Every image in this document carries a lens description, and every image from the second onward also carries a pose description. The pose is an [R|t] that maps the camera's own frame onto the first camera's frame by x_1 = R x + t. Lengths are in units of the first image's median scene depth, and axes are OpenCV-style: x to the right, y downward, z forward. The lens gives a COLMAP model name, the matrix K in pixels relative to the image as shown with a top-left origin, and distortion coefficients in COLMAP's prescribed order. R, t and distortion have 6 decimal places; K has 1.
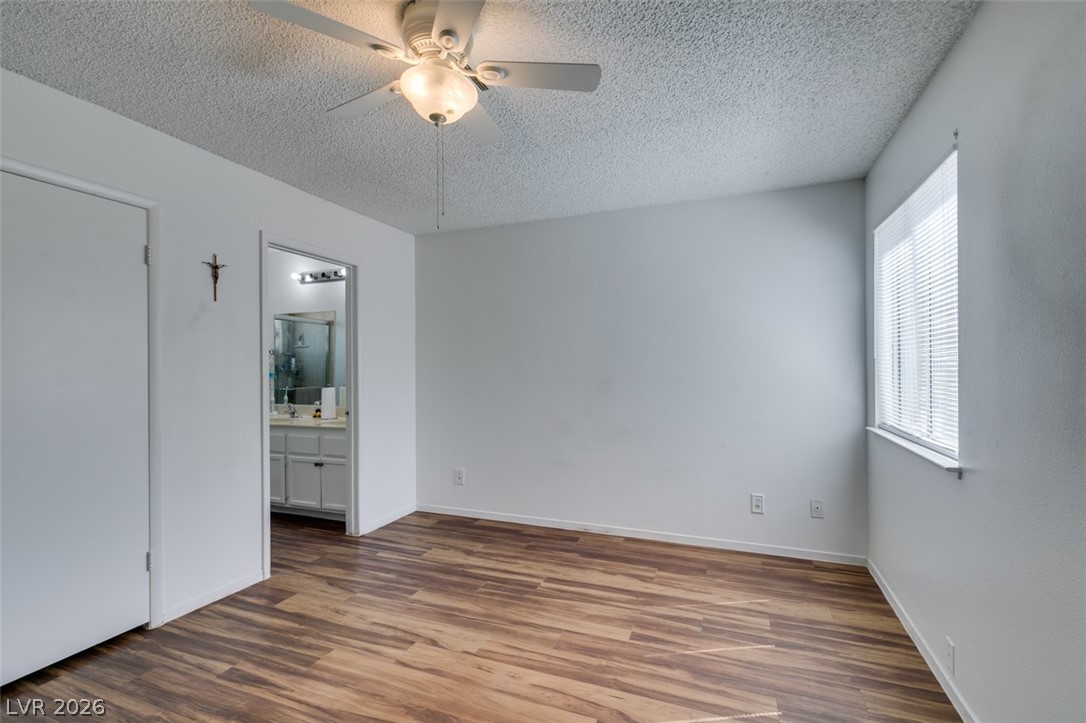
lens RADIAL K [[483.9, 0, 540.1], [0, 483.9, 363.0], [0, 0, 1]] dist [0.000529, -0.000365]
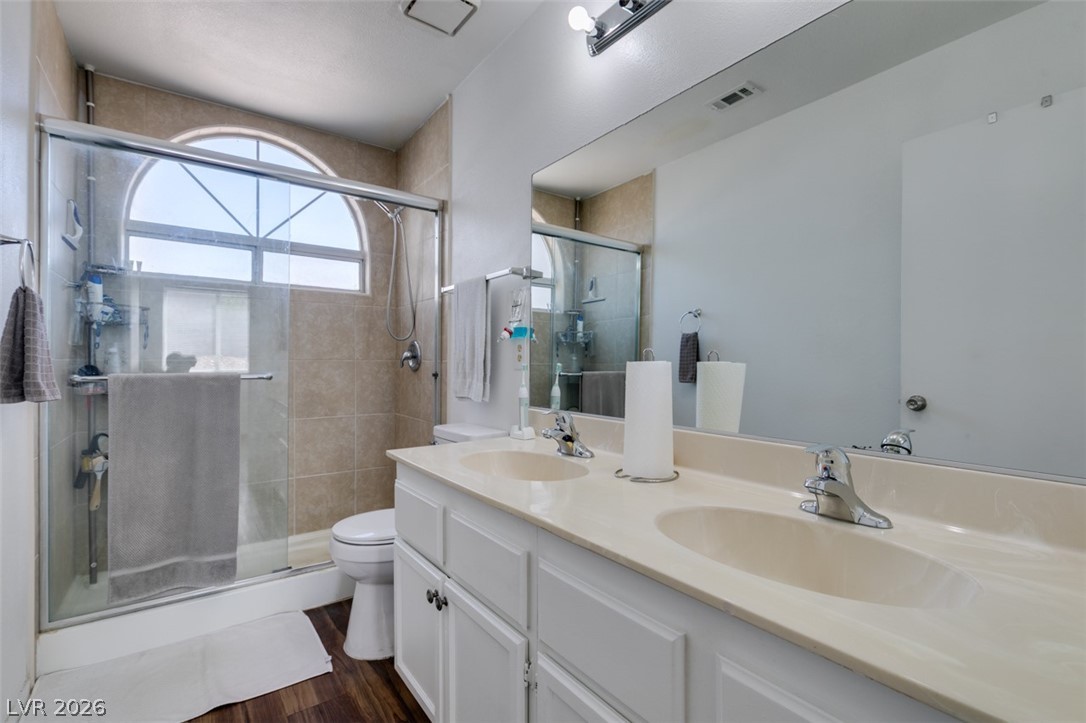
lens RADIAL K [[483.9, 0, 540.1], [0, 483.9, 363.0], [0, 0, 1]] dist [0.000529, -0.000365]
pose [[0.842370, 0.006099, -0.538866, -0.248590], [-0.000567, 0.999945, 0.010432, 0.033801], [0.538900, -0.008482, 0.842327, 0.505785]]
